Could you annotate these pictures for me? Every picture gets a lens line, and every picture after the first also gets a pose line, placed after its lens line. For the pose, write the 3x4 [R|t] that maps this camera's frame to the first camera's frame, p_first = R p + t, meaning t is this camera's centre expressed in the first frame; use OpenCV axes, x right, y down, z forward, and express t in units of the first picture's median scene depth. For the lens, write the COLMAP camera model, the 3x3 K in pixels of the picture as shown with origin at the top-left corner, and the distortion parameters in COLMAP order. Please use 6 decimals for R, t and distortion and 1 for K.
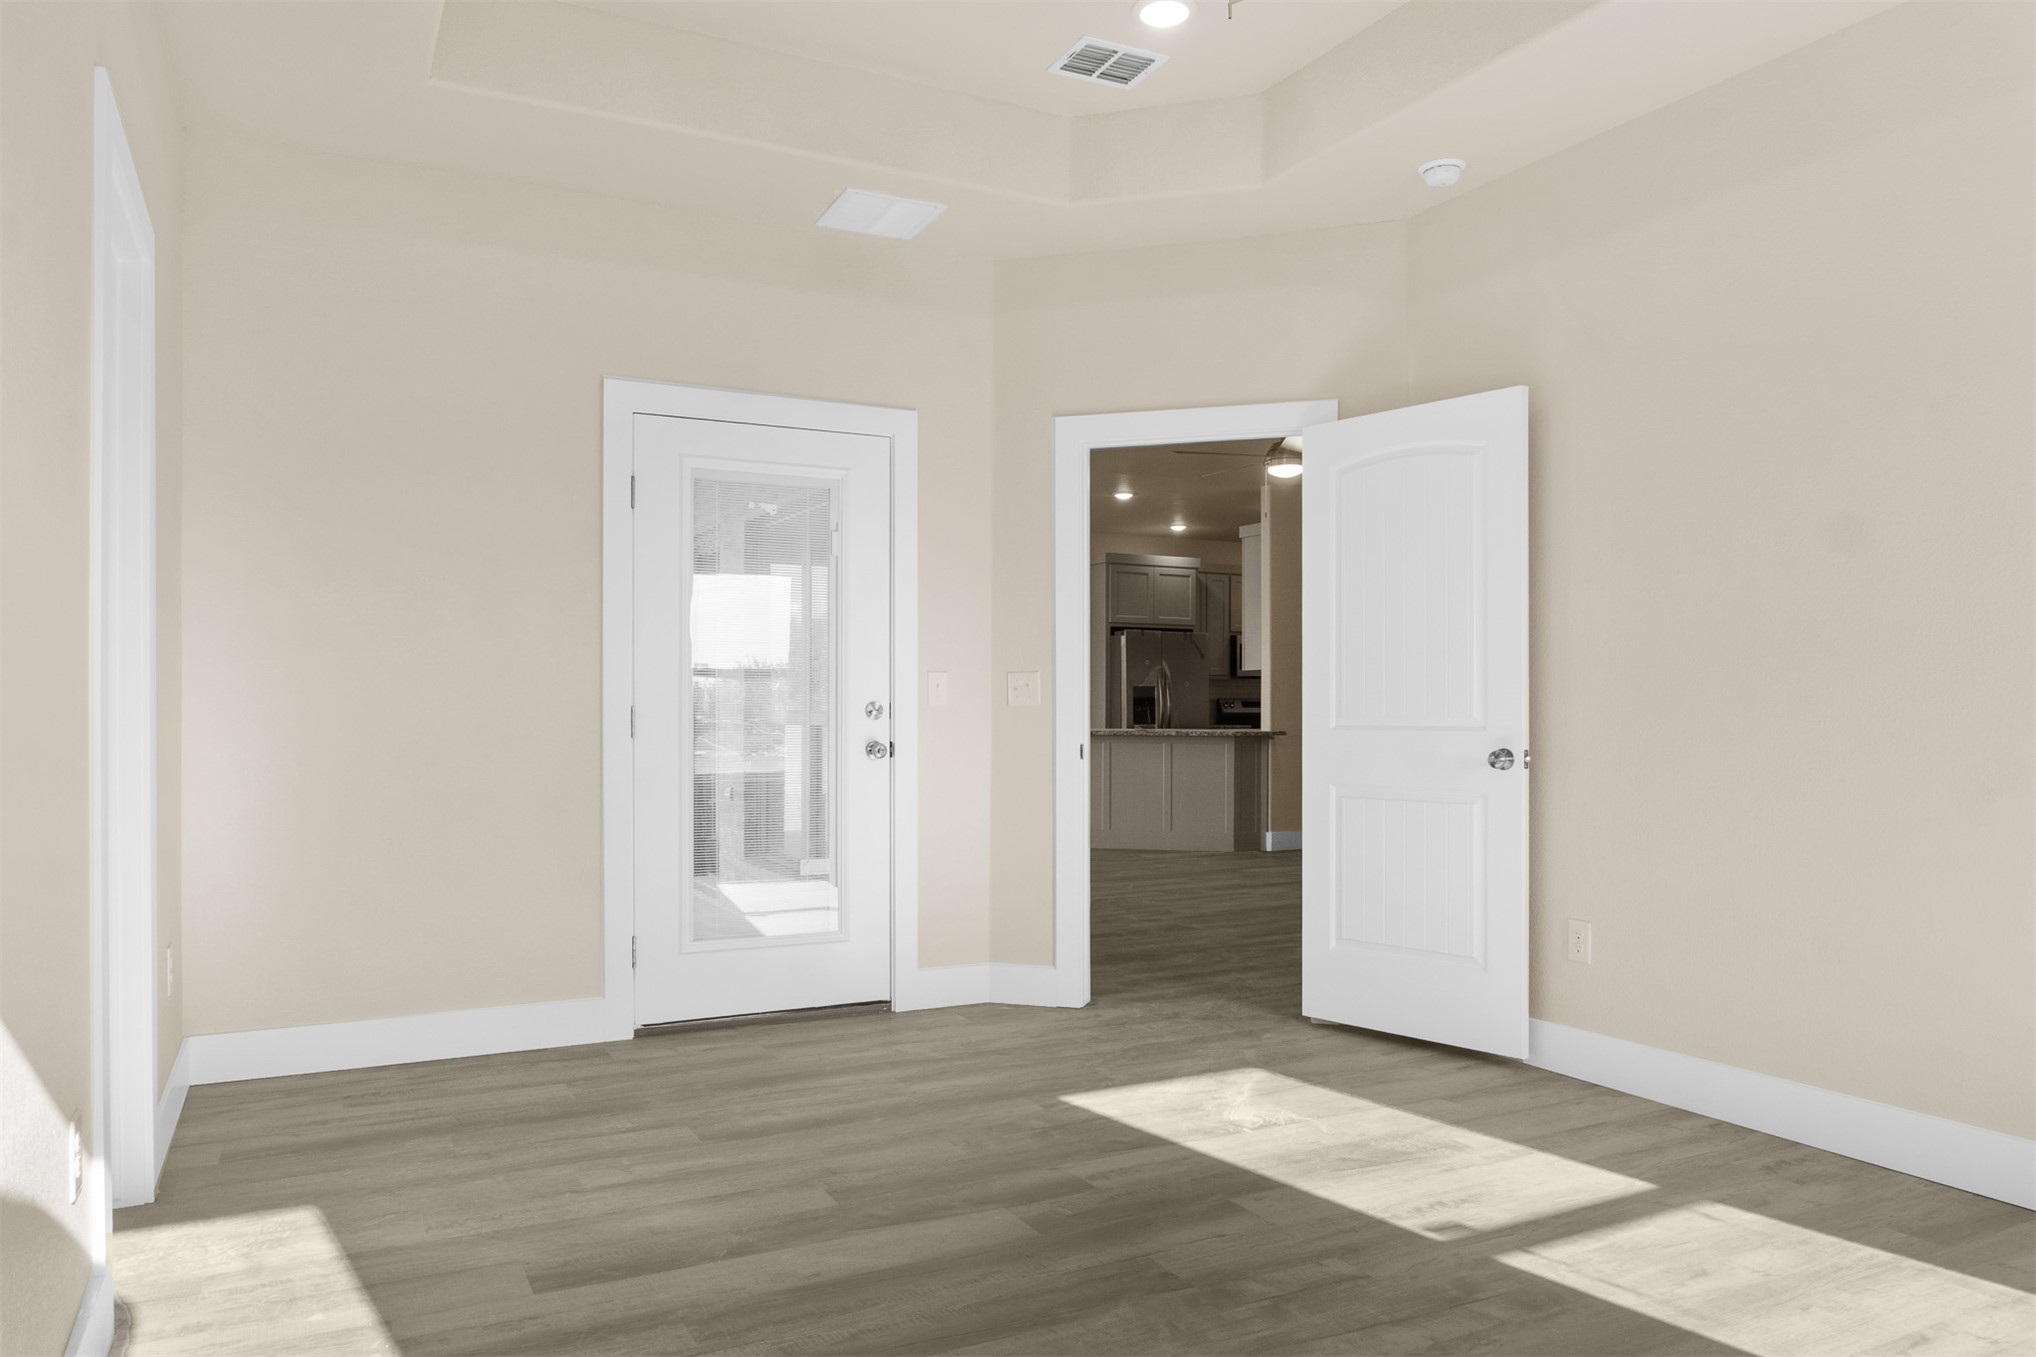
lens RADIAL K [[1374.8, 0, 996.7], [0, 1374.8, 693.8], [0, 0, 1]] dist [-0.018753, -0.002864]
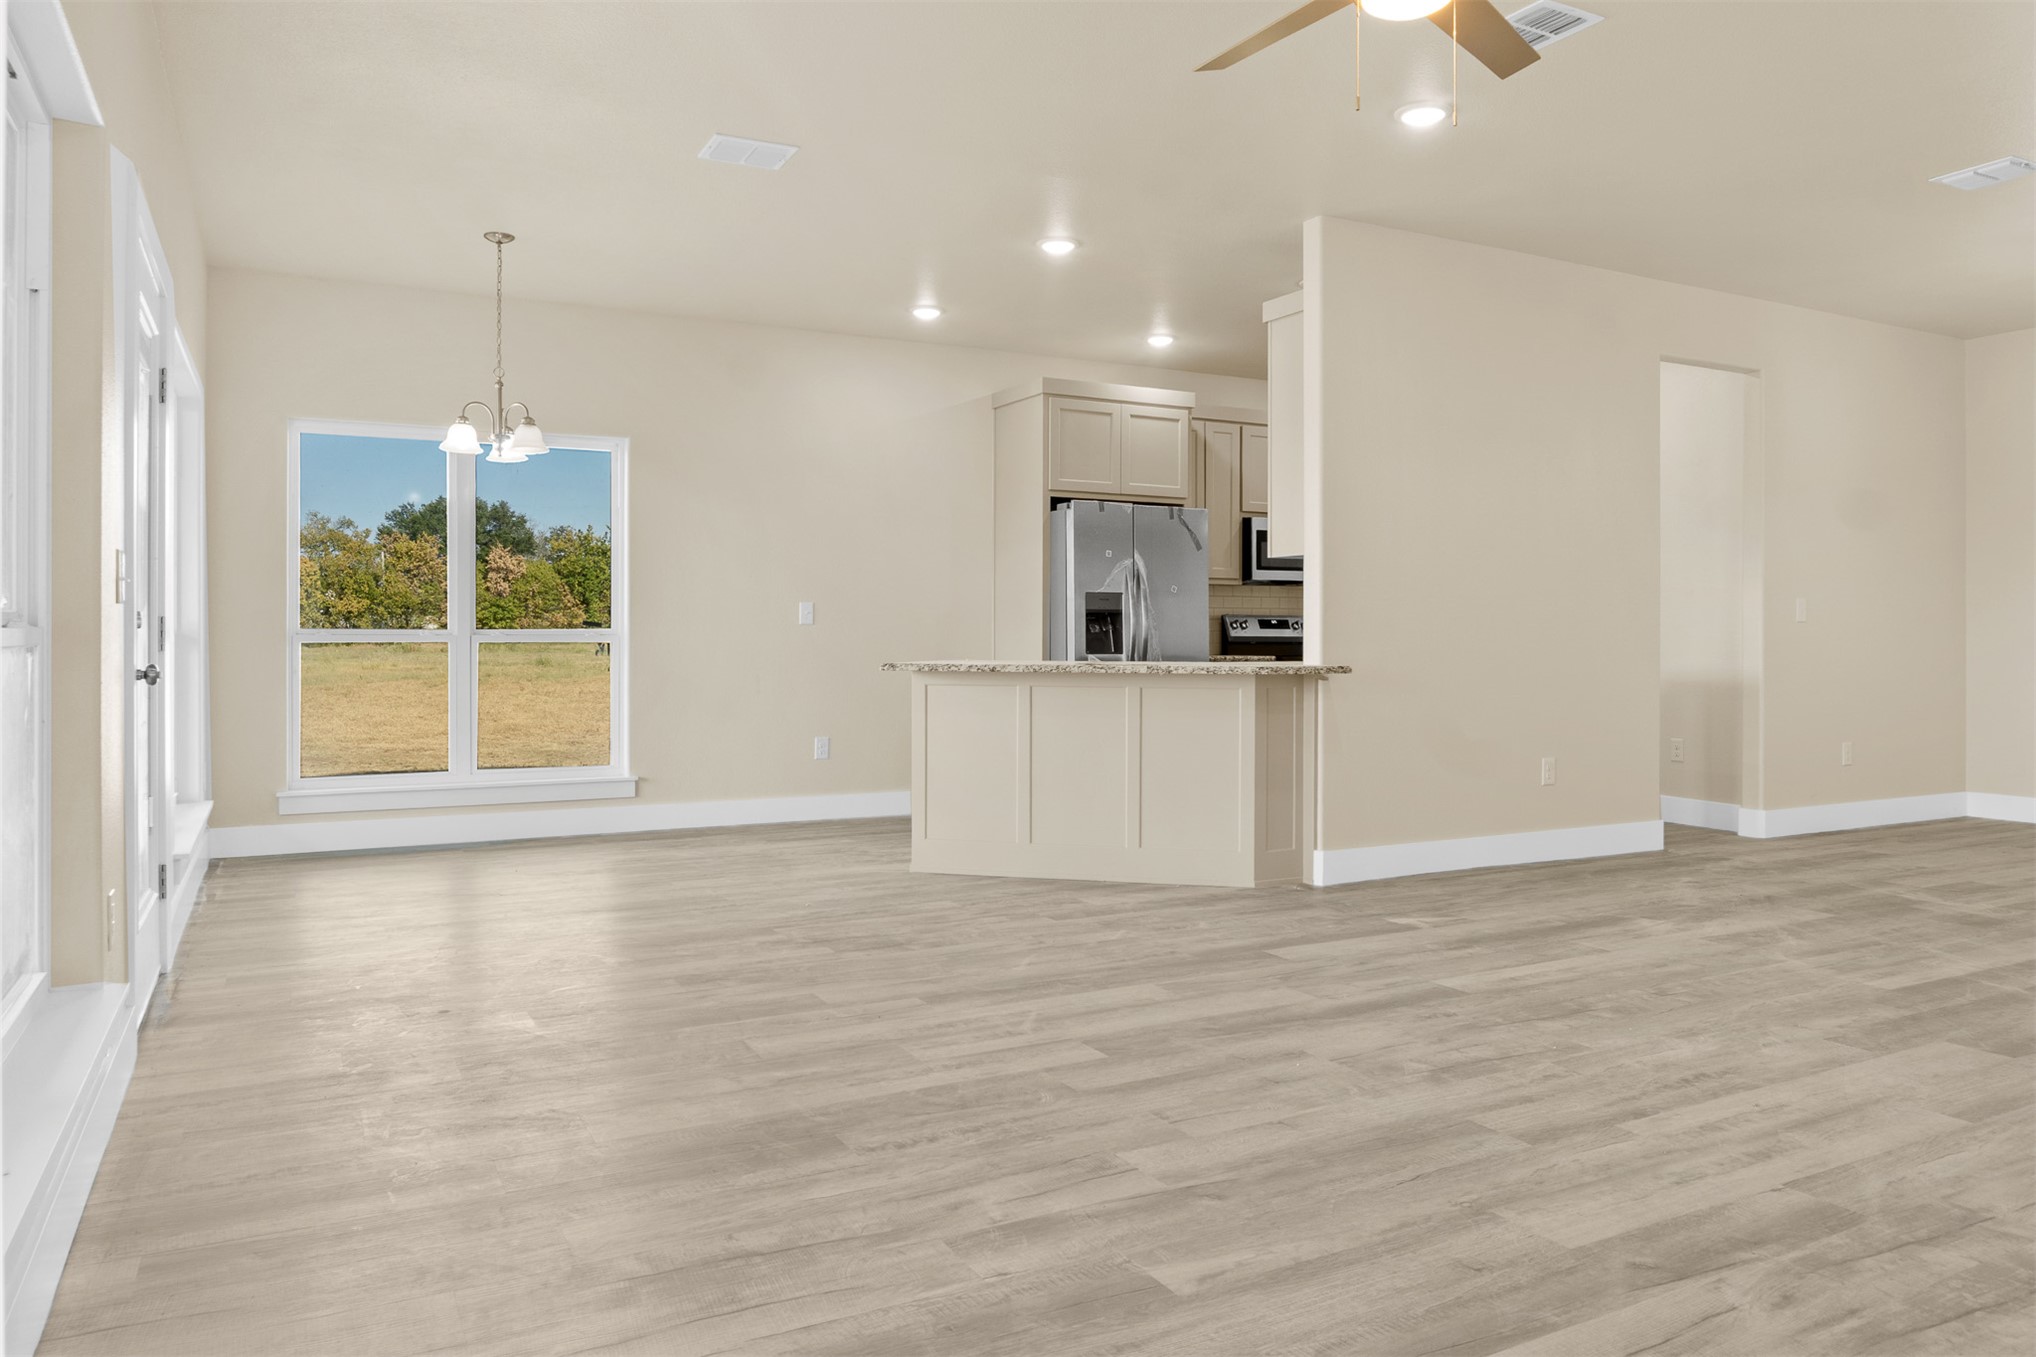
lens RADIAL K [[1374.8, 0, 1031.0], [0, 1374.8, 649.3], [0, 0, 1]] dist [-0.018753, -0.002864]
pose [[0.999700, -0.001324, 0.024439, 0.191035], [0.000931, 0.999871, 0.016057, 0.032193], [-0.024457, -0.016030, 0.999572, 1.234175]]
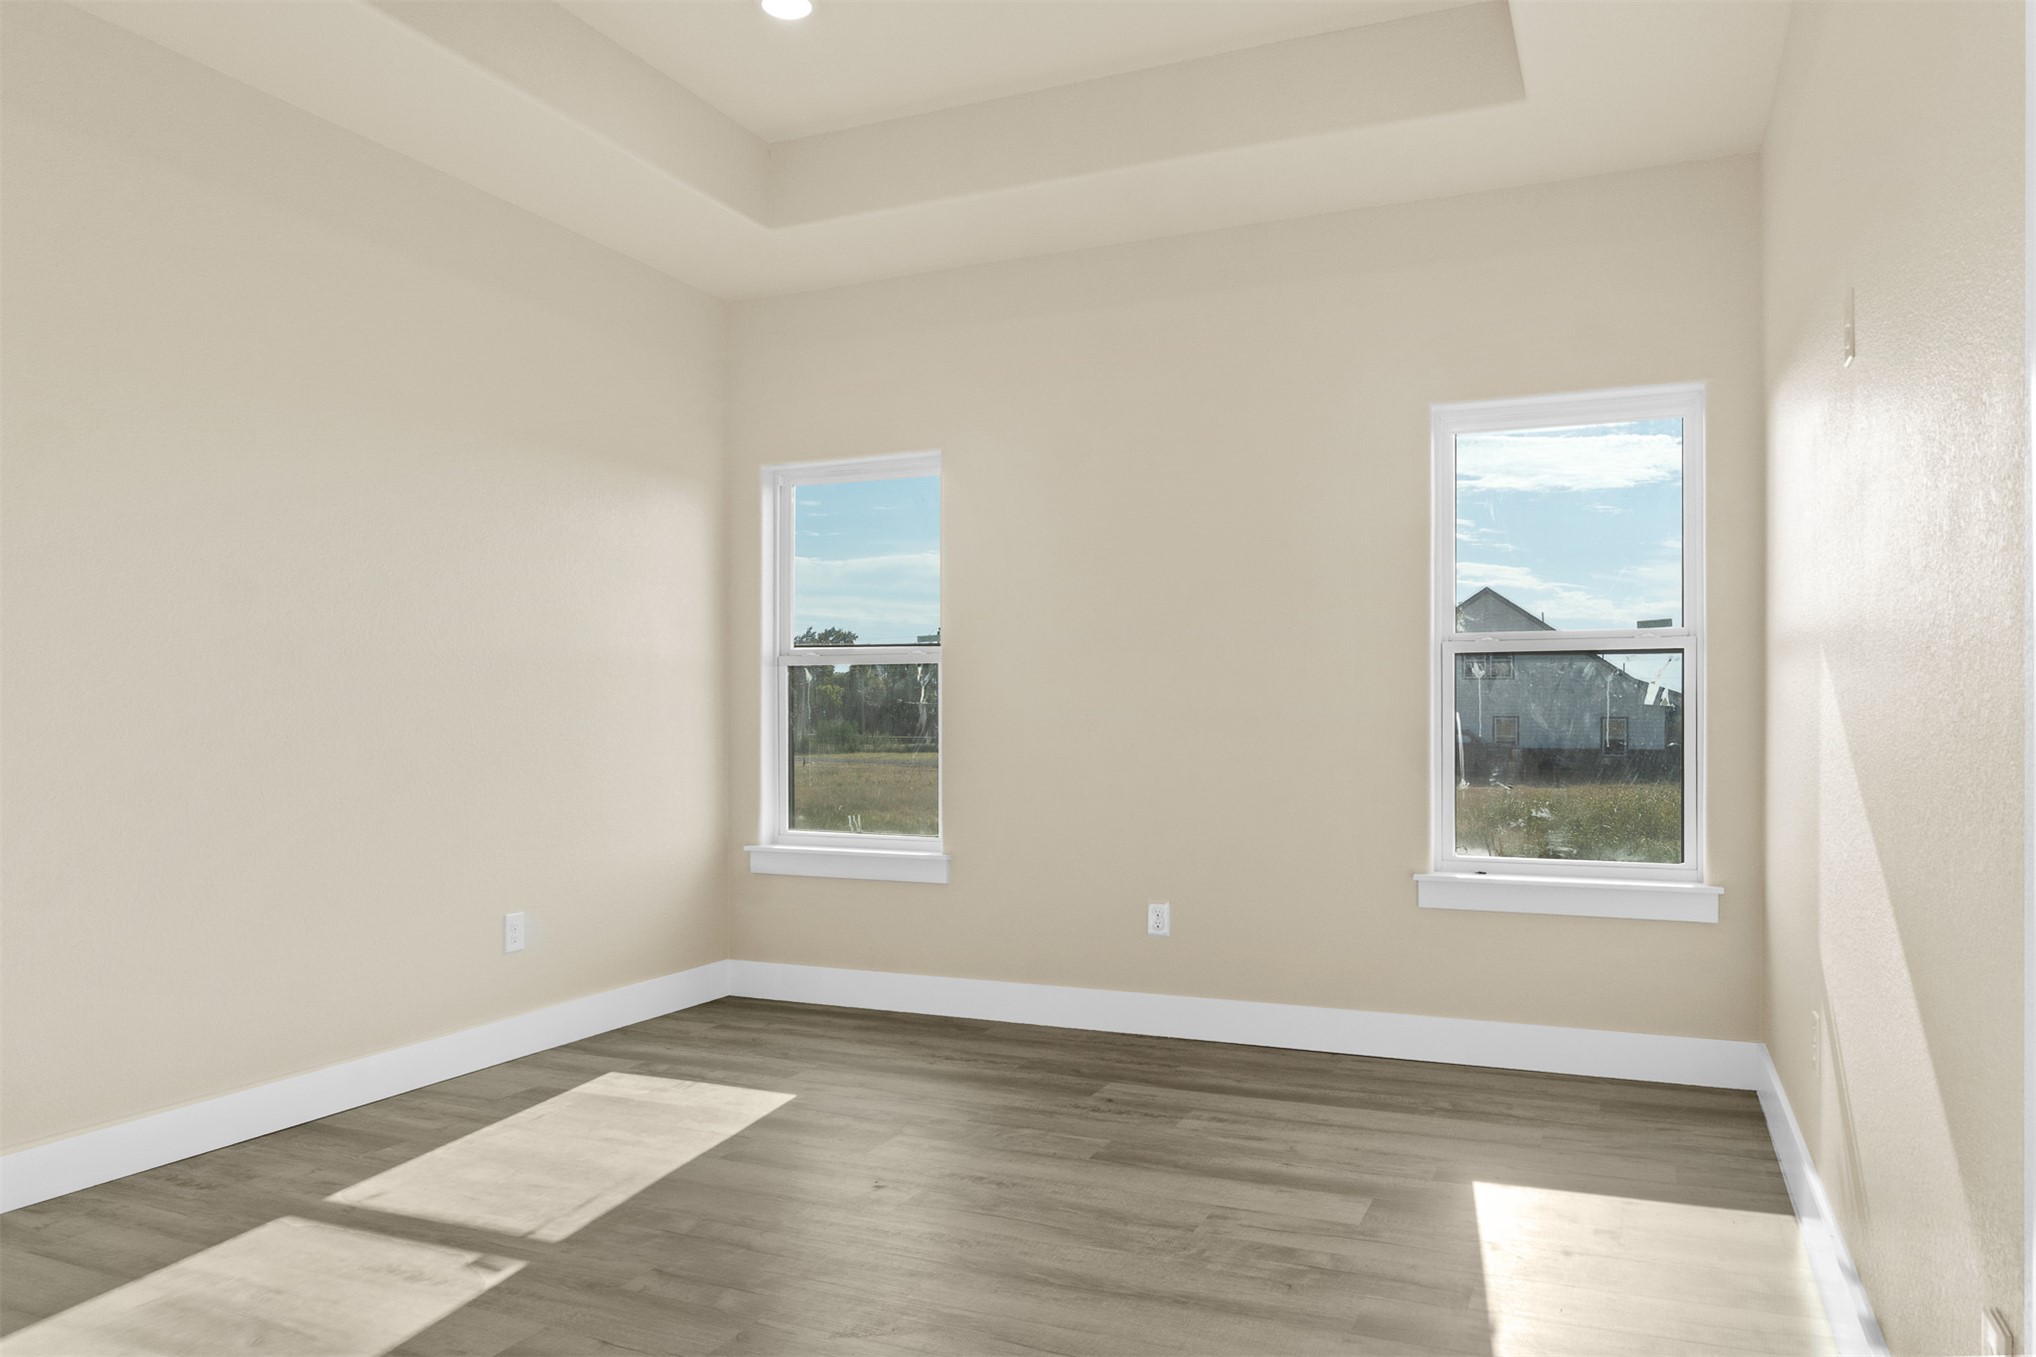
lens RADIAL K [[1374.8, 0, 1031.6], [0, 1374.8, 699.1], [0, 0, 1]] dist [-0.018753, -0.002864]
pose [[-0.640614, 0.015580, 0.767705, -0.492291], [-0.005000, 0.999688, -0.024461, 0.015354], [-0.767847, -0.019509, -0.640336, 1.012805]]
